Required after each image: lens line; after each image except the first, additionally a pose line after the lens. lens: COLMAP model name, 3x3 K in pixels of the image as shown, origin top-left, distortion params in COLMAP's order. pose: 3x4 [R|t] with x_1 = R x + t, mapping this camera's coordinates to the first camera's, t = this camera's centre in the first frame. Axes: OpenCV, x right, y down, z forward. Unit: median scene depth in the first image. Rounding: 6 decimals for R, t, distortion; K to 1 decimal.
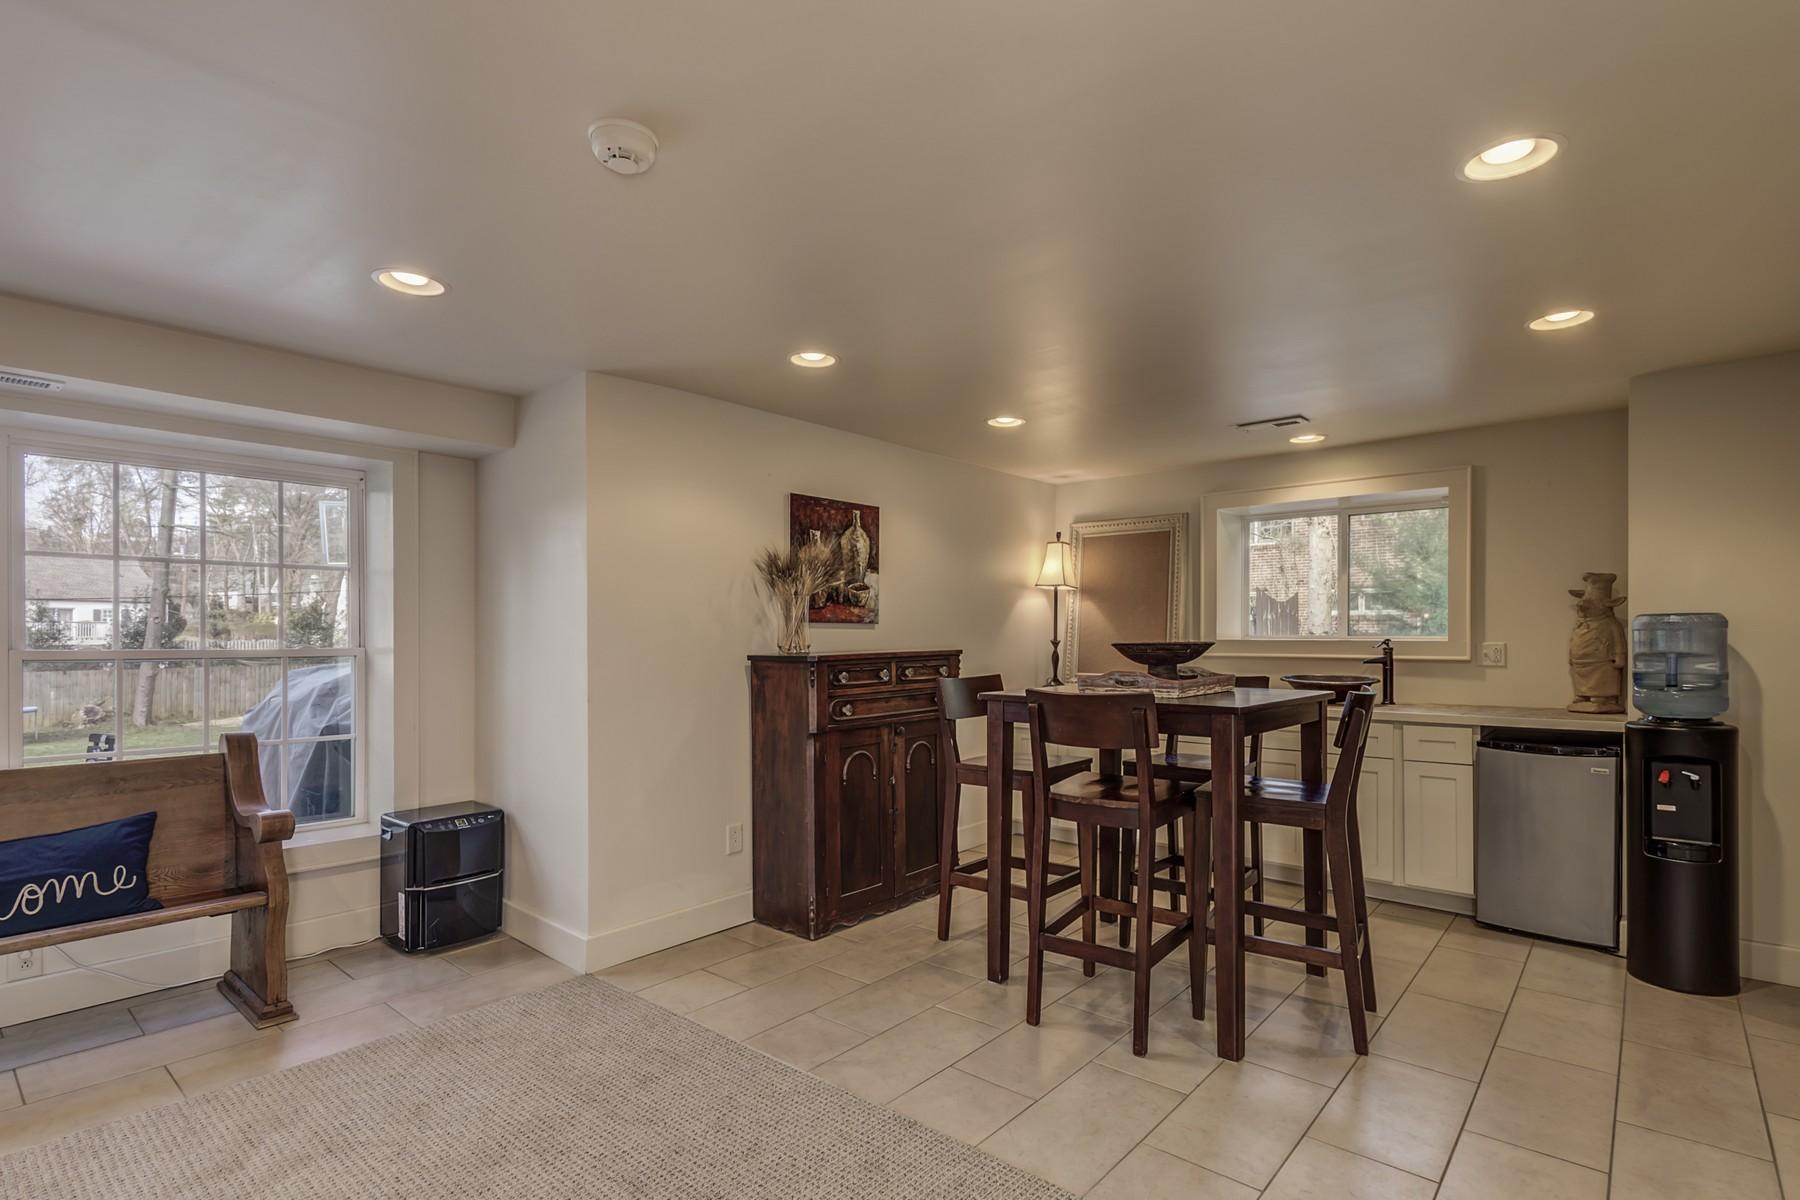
lens RADIAL K [[865.1, 0, 900.2], [0, 865.1, 635.2], [0, 0, 1]] dist [-0.002126, -0.000503]
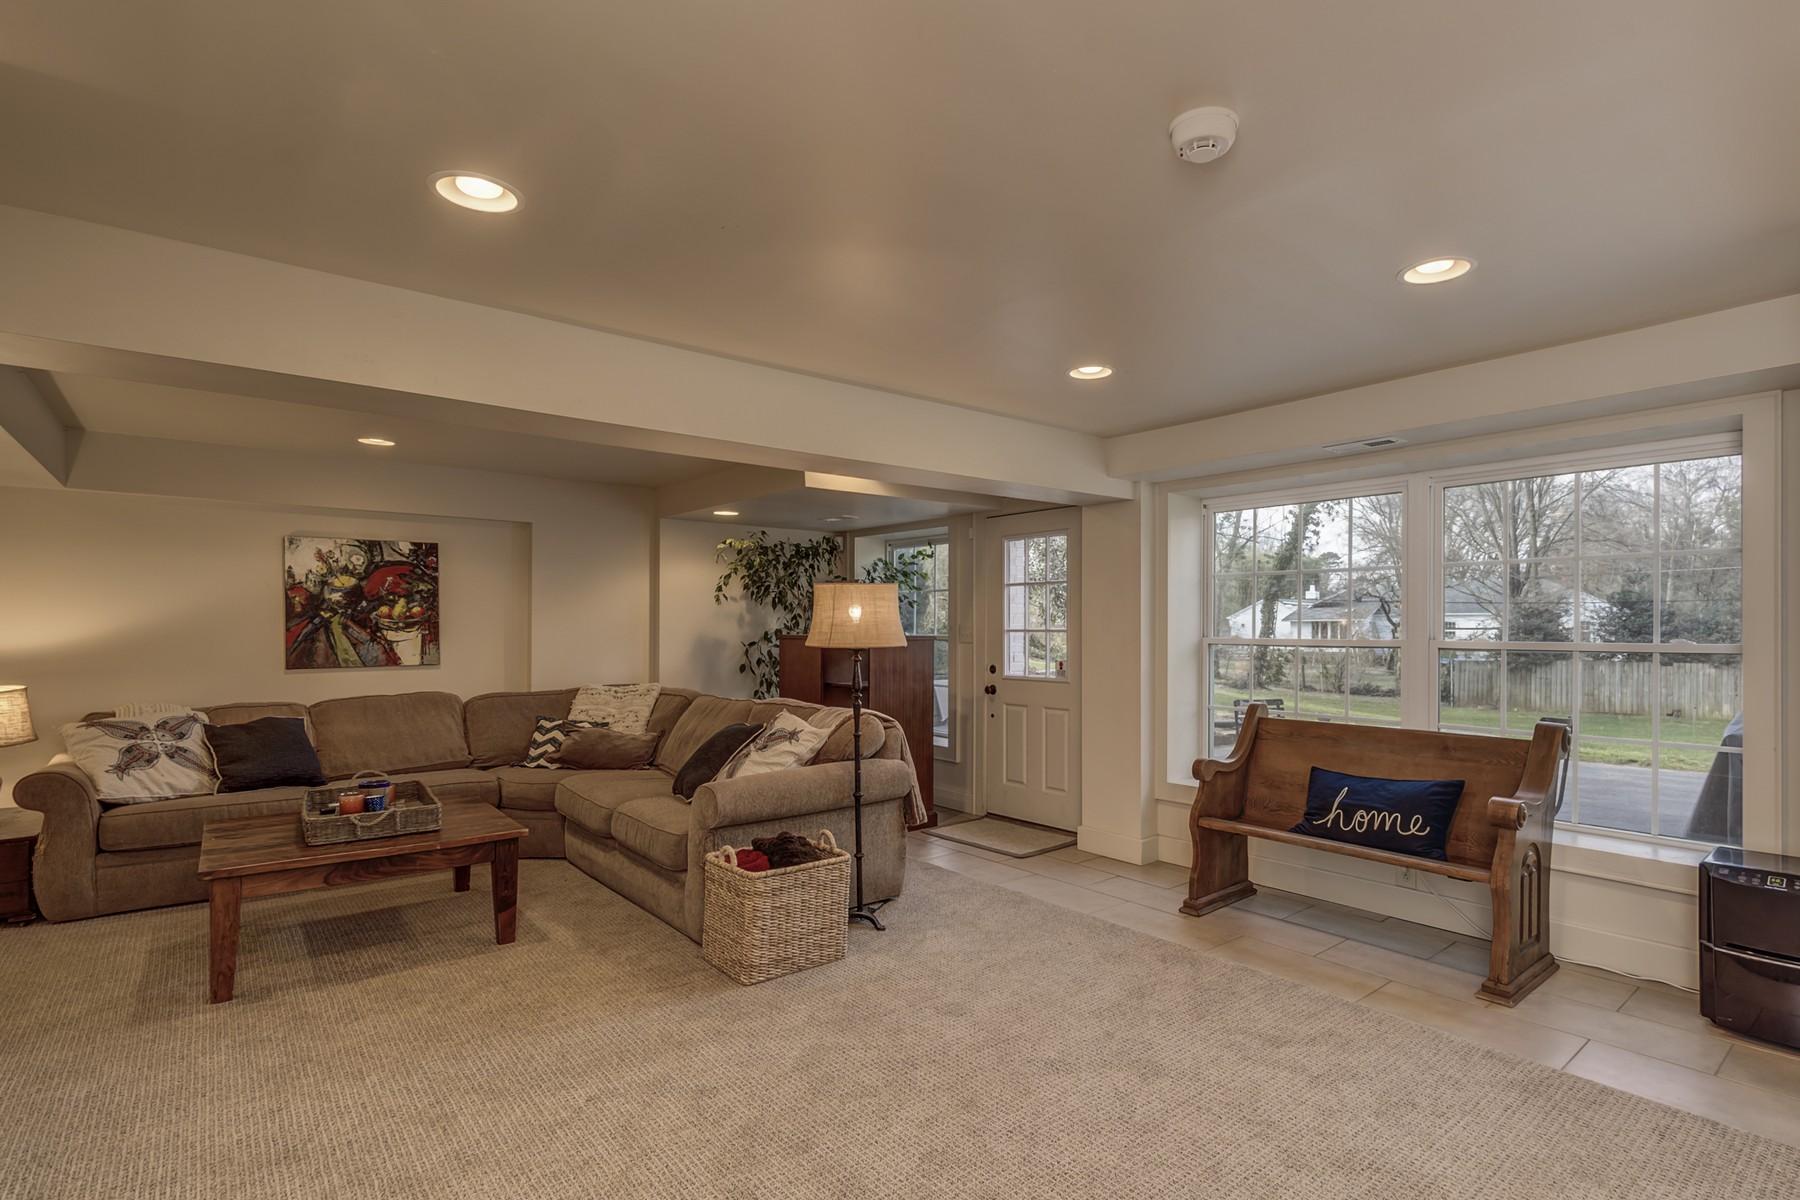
lens RADIAL K [[865.1, 0, 900.2], [0, 865.1, 635.2], [0, 0, 1]] dist [-0.002126, -0.000503]
pose [[-0.166115, 0.017535, -0.985950, 0.423519], [0.003971, 0.999846, 0.017113, -0.014746], [0.986098, -0.001073, -0.166159, 0.460996]]
